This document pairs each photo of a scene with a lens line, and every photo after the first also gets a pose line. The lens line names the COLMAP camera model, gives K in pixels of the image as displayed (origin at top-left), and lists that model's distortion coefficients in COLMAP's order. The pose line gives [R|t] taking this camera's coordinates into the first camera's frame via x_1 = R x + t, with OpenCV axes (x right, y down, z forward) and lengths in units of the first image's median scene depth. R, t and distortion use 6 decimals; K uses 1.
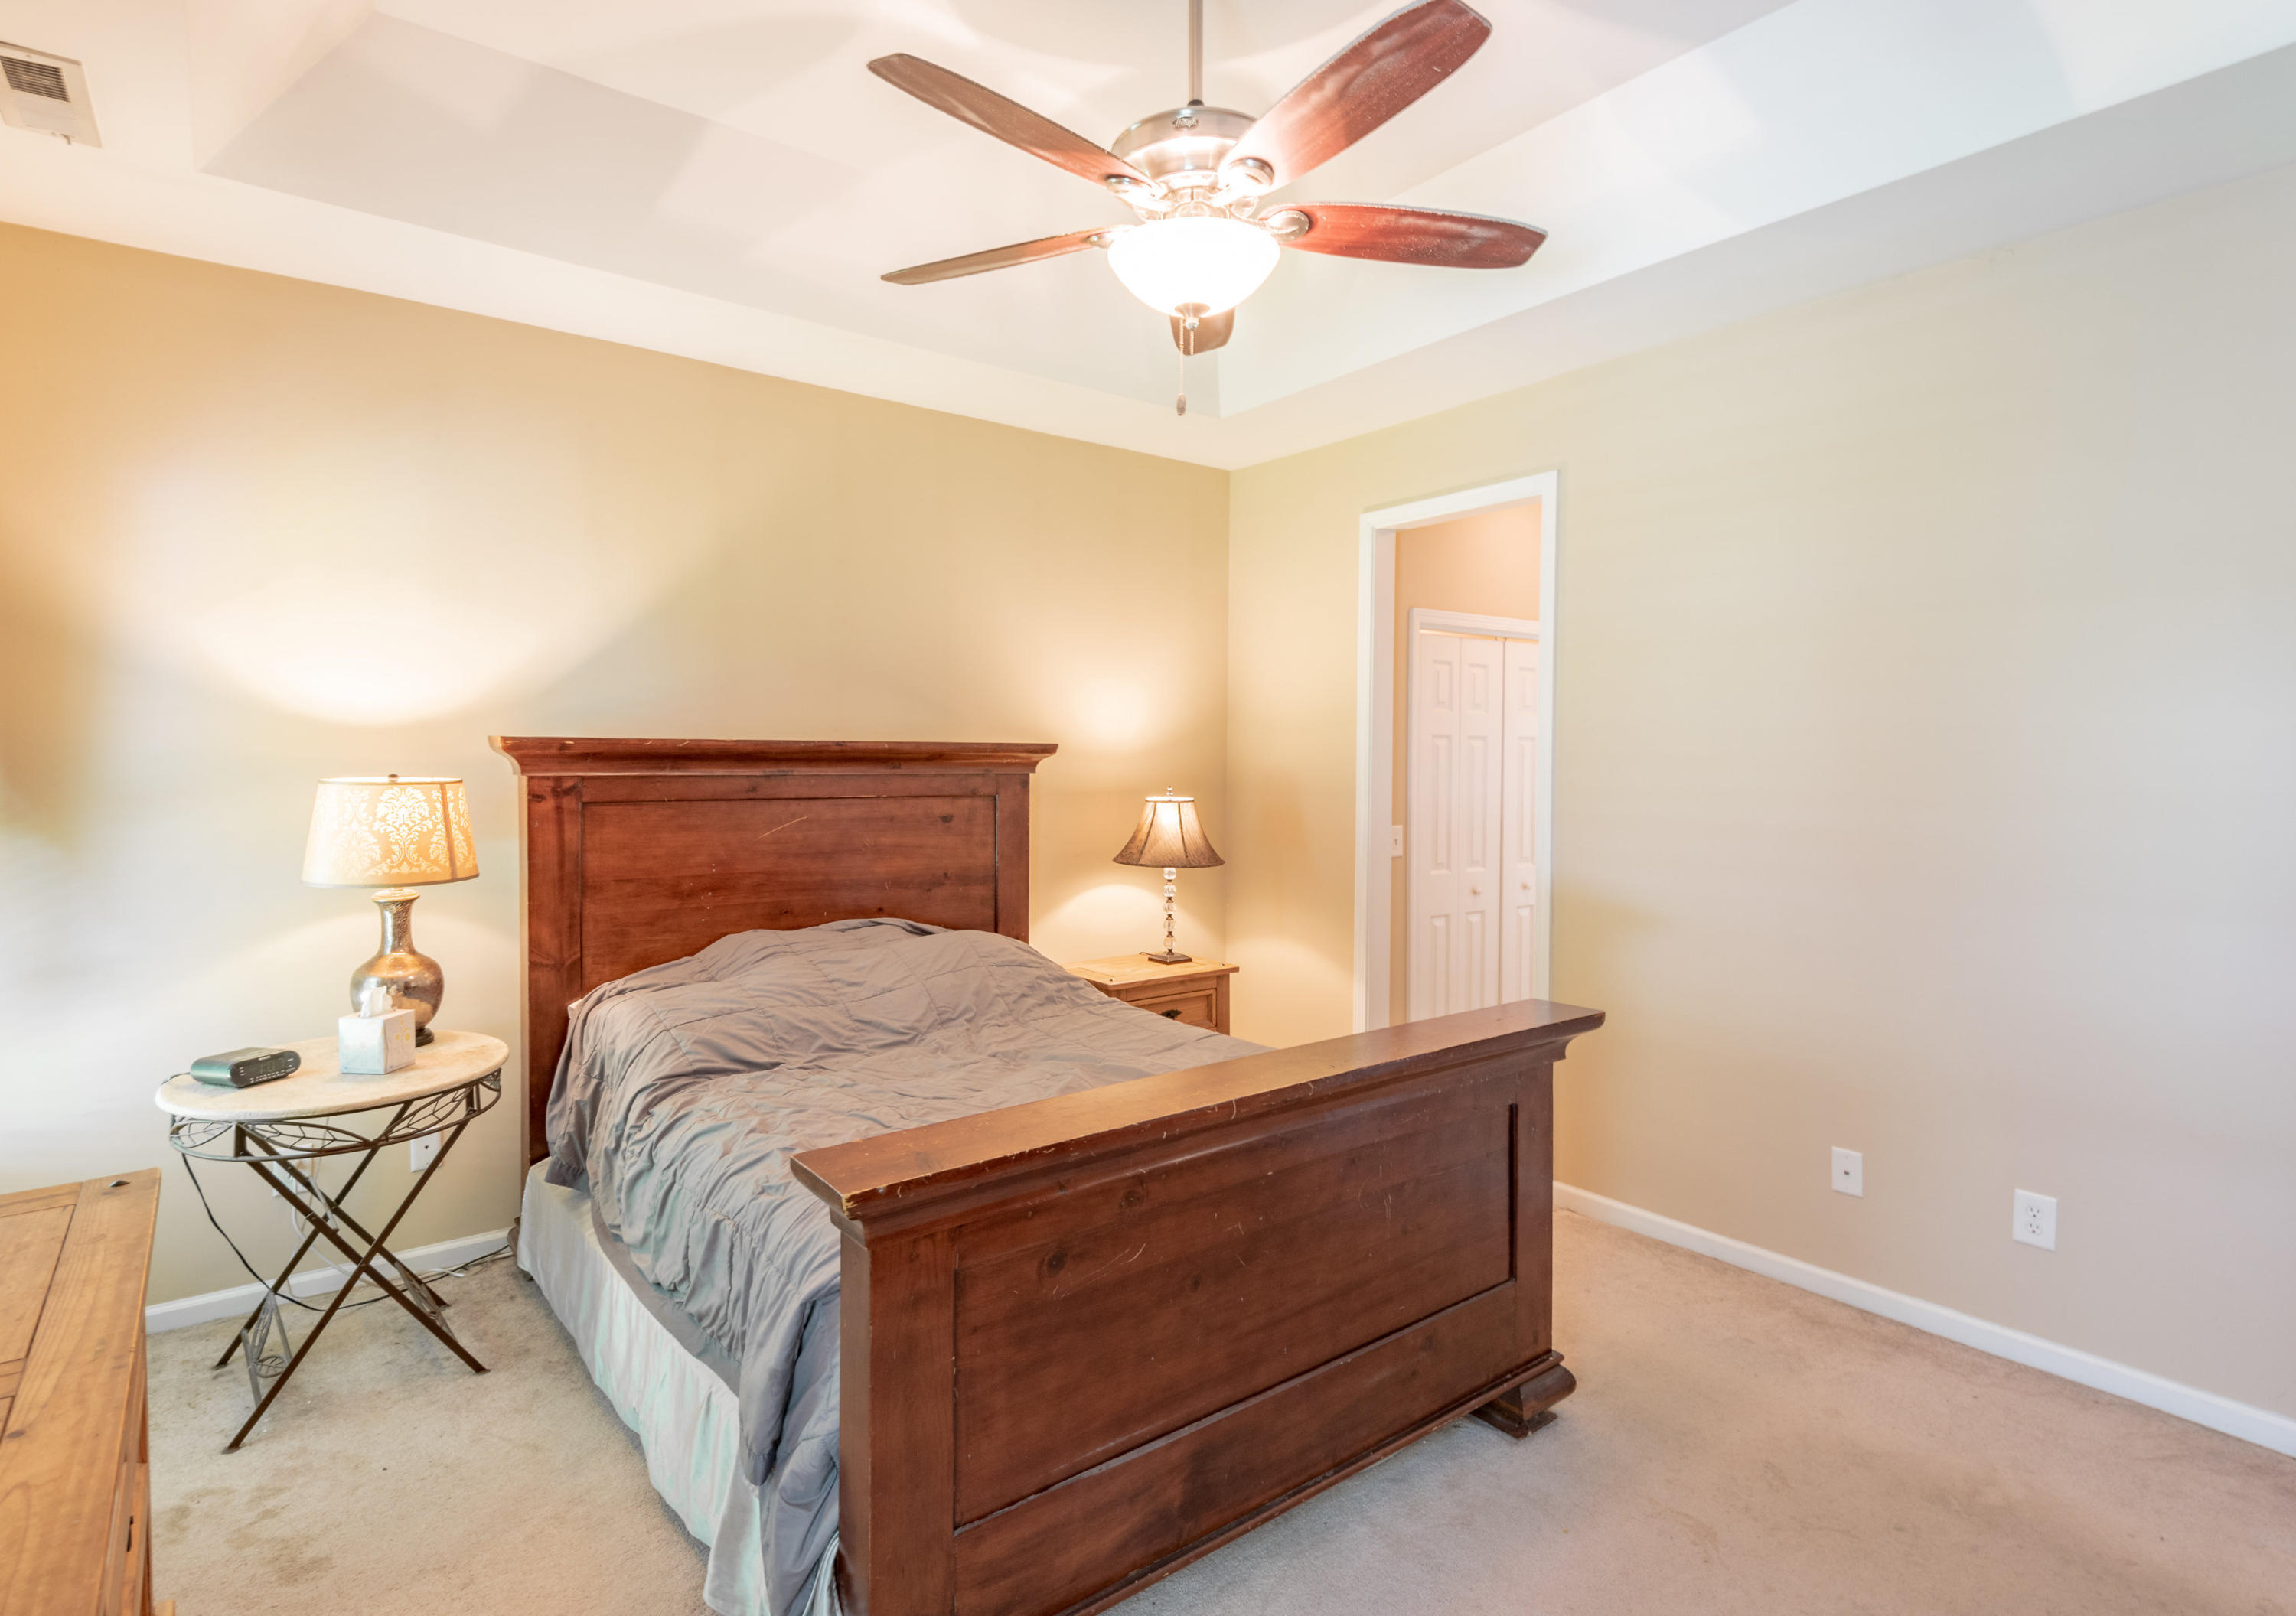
lens RADIAL K [[1151.9, 0, 1142.3], [0, 1151.9, 815.6], [0, 0, 1]] dist [0.004093, 0.000358]
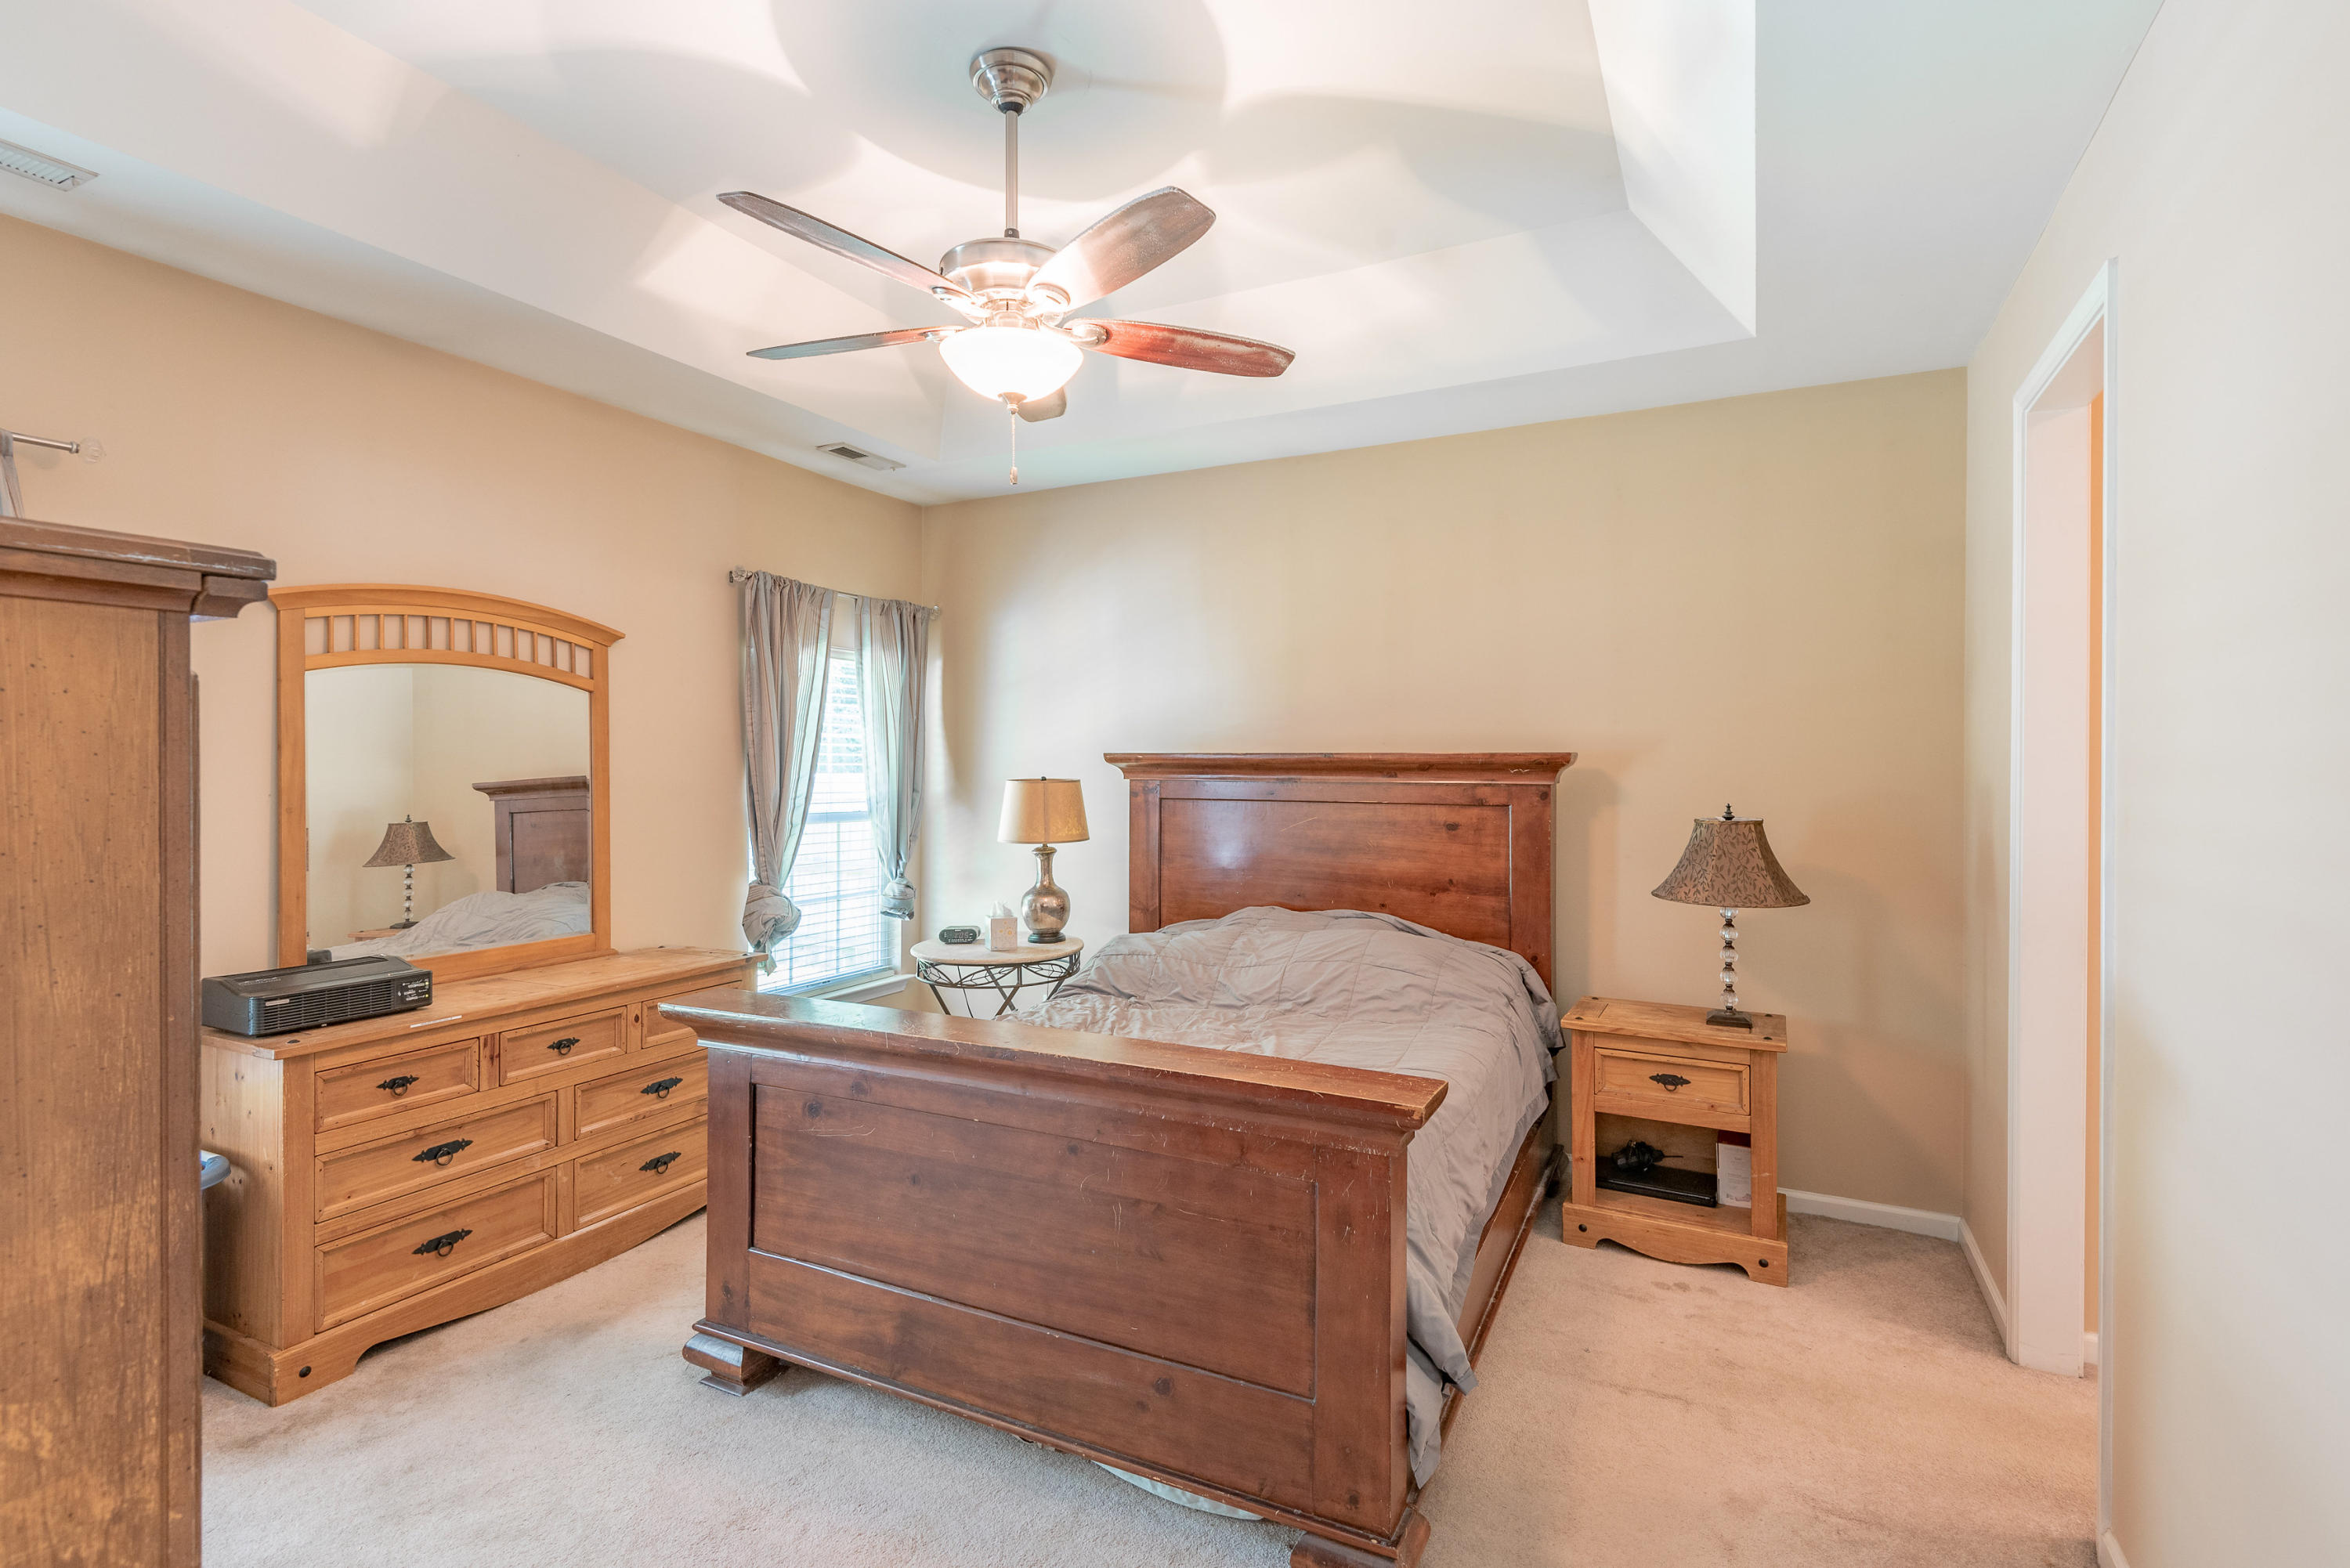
lens RADIAL K [[1107.4, 0, 1174.7], [0, 1107.4, 796.7], [0, 0, 1]] dist [0.047248, -0.039833]
pose [[0.441469, 0.026881, -0.896874, 0.710359], [-0.047385, 0.998855, 0.006613, -0.022105], [0.896025, 0.039578, 0.442237, 0.389713]]
